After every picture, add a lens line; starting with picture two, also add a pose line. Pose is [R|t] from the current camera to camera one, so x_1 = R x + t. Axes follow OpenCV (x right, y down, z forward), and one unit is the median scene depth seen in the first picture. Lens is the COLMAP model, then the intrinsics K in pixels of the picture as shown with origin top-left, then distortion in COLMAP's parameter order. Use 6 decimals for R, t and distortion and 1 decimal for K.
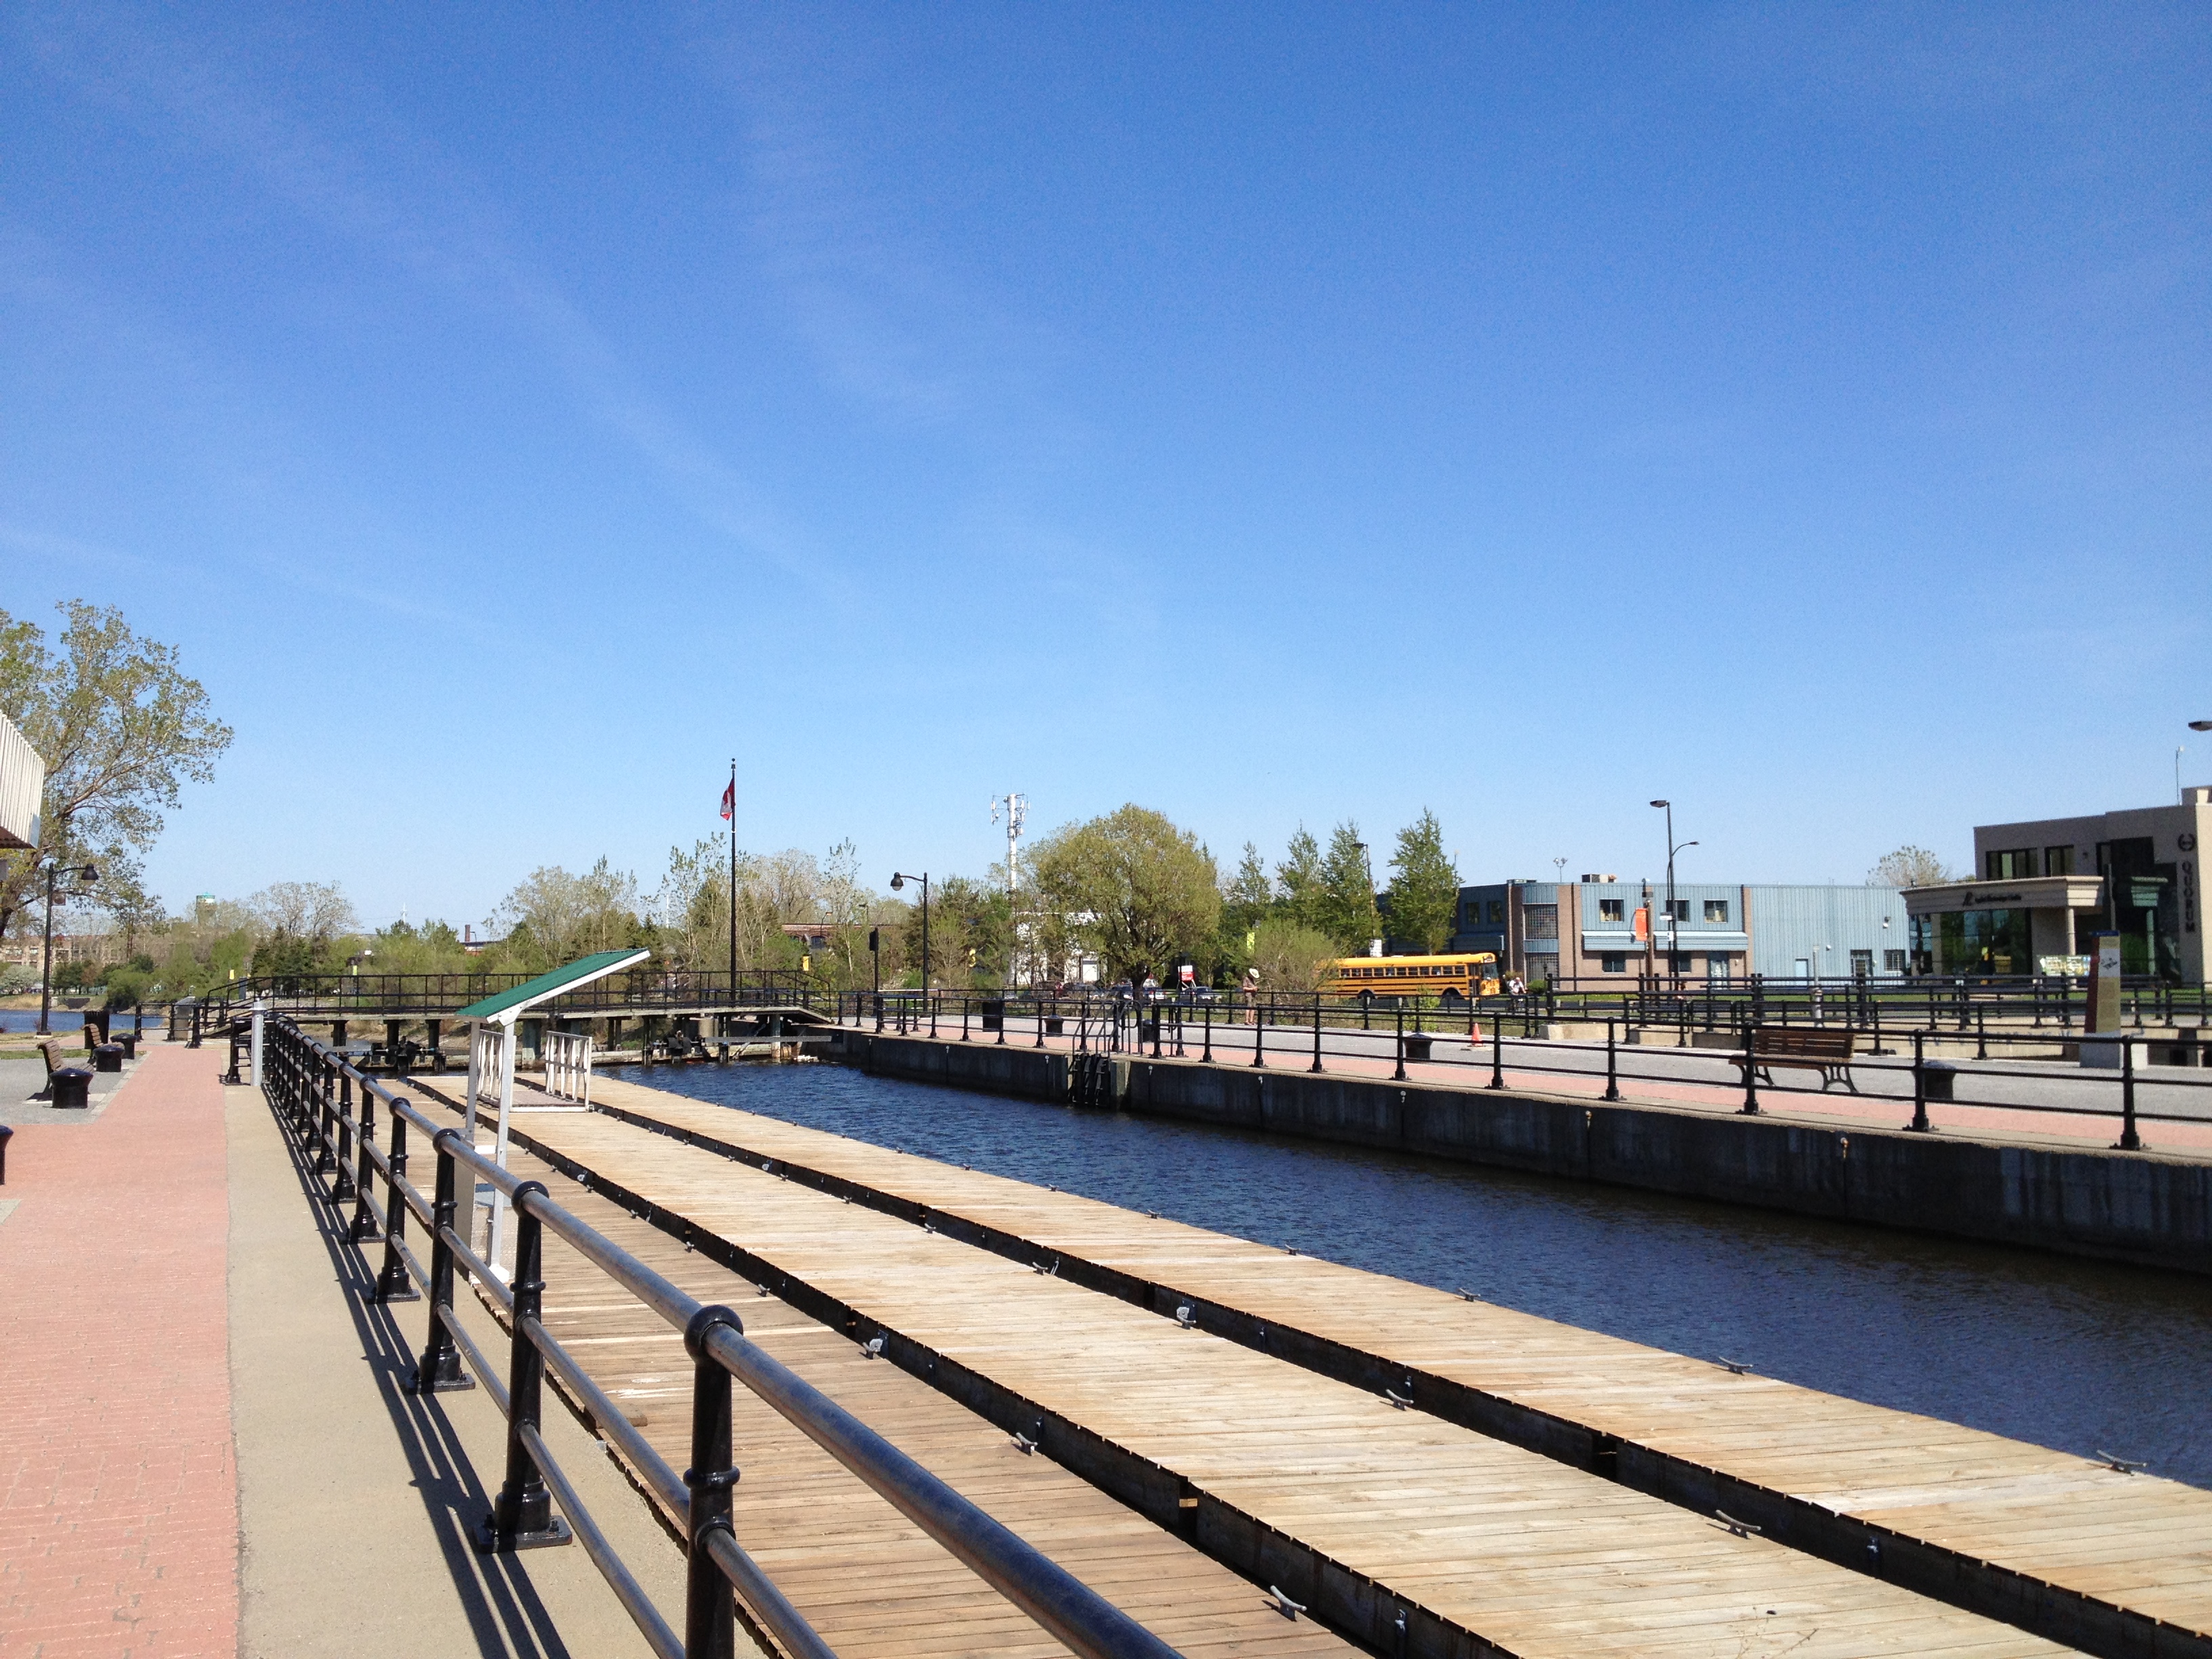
lens RADIAL K [[2281.4, 0, 1106.0], [0, 2281.4, 829.5], [0, 0, 1]] dist [0.011085, 0.006266]
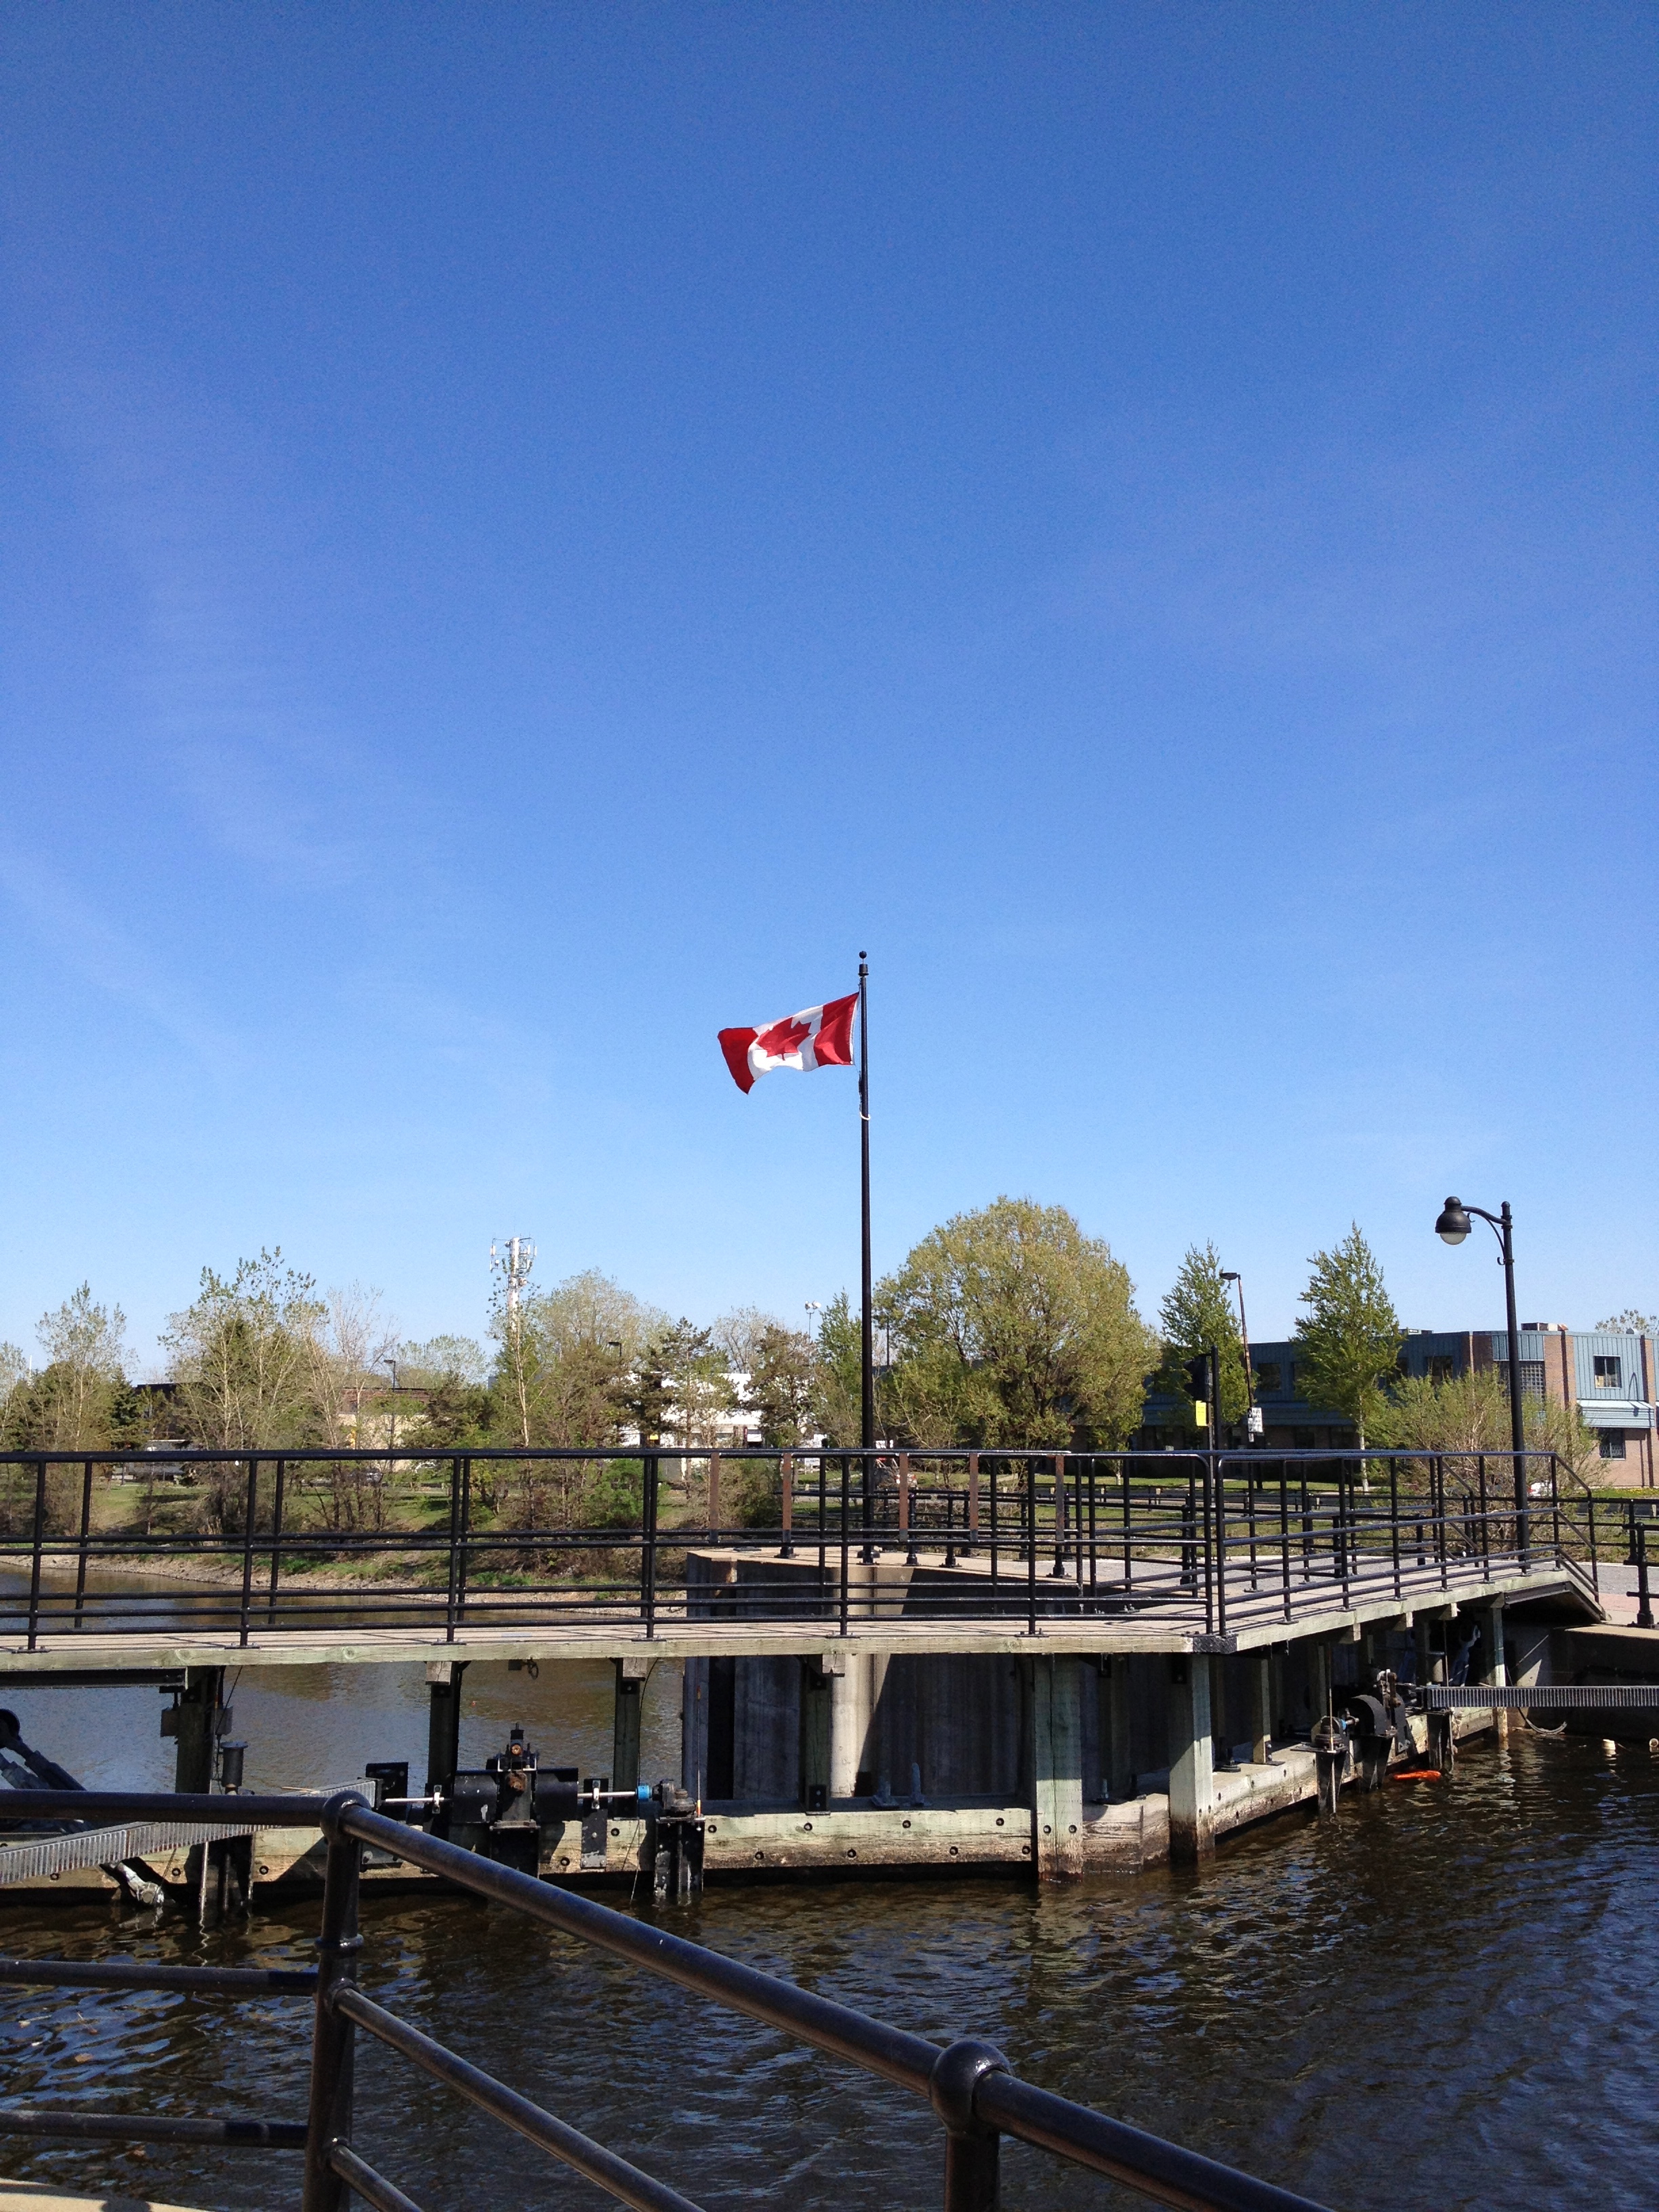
lens RADIAL K [[2281.4, 0, 829.5], [0, 2281.4, 1106.0], [0, 0, 1]] dist [0.011085, 0.006266]
pose [[0.989052, 0.033437, 0.143729, -0.127067], [-0.021030, 0.995987, -0.086990, 0.019774], [-0.146061, 0.083015, 0.985786, 0.315762]]
